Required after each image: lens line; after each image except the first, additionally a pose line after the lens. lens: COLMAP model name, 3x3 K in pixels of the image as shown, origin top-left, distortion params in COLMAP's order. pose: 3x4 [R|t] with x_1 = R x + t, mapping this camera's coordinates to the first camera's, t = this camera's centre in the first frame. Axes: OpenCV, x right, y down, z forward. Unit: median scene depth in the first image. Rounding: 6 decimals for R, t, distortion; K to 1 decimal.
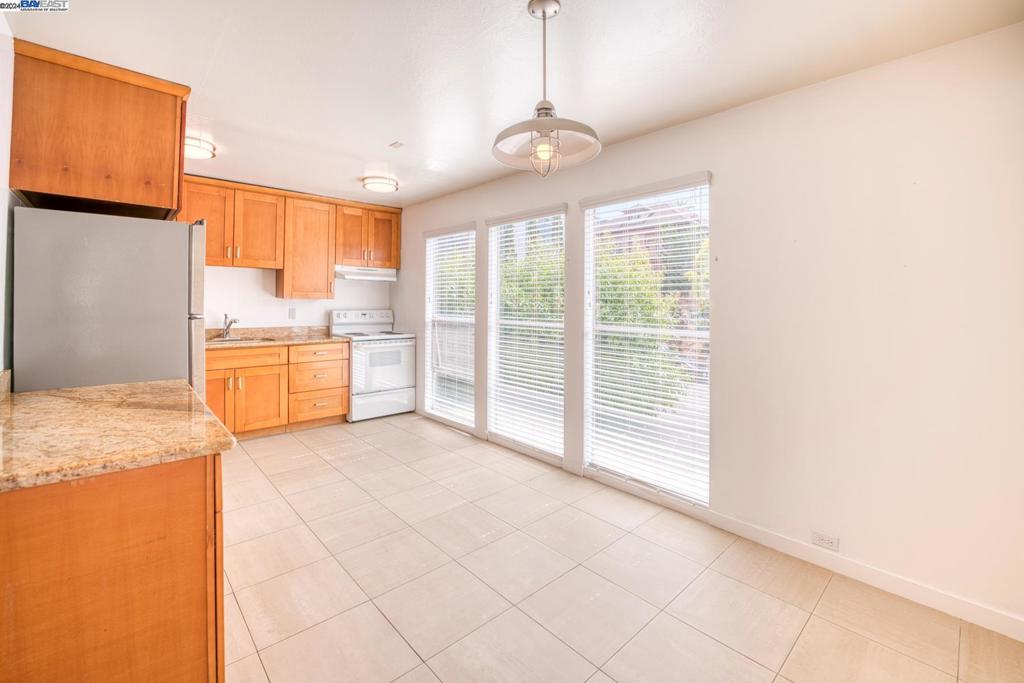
lens RADIAL K [[434.9, 0, 511.2], [0, 434.9, 302.8], [0, 0, 1]] dist [0.000730, -0.000031]
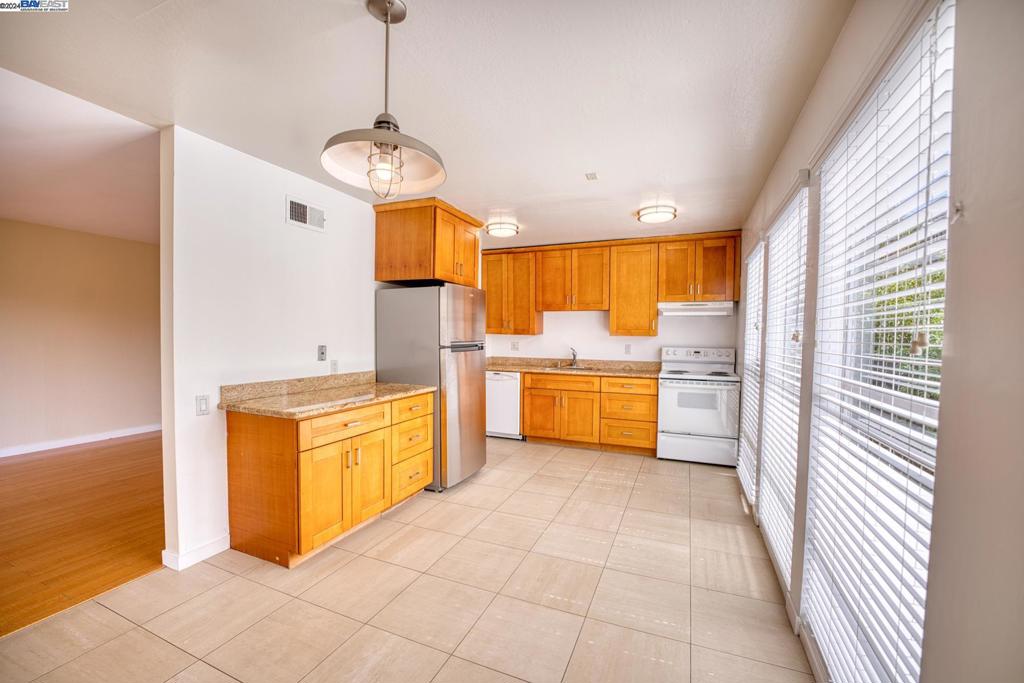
lens RADIAL K [[411.0, 0, 521.8], [0, 411.0, 360.3], [0, 0, 1]] dist [-0.047495, -0.000200]
pose [[0.426543, 0.048817, -0.903149, 0.350651], [-0.005788, 0.998669, 0.051247, 0.001131], [0.904449, -0.016632, 0.426258, 0.321528]]
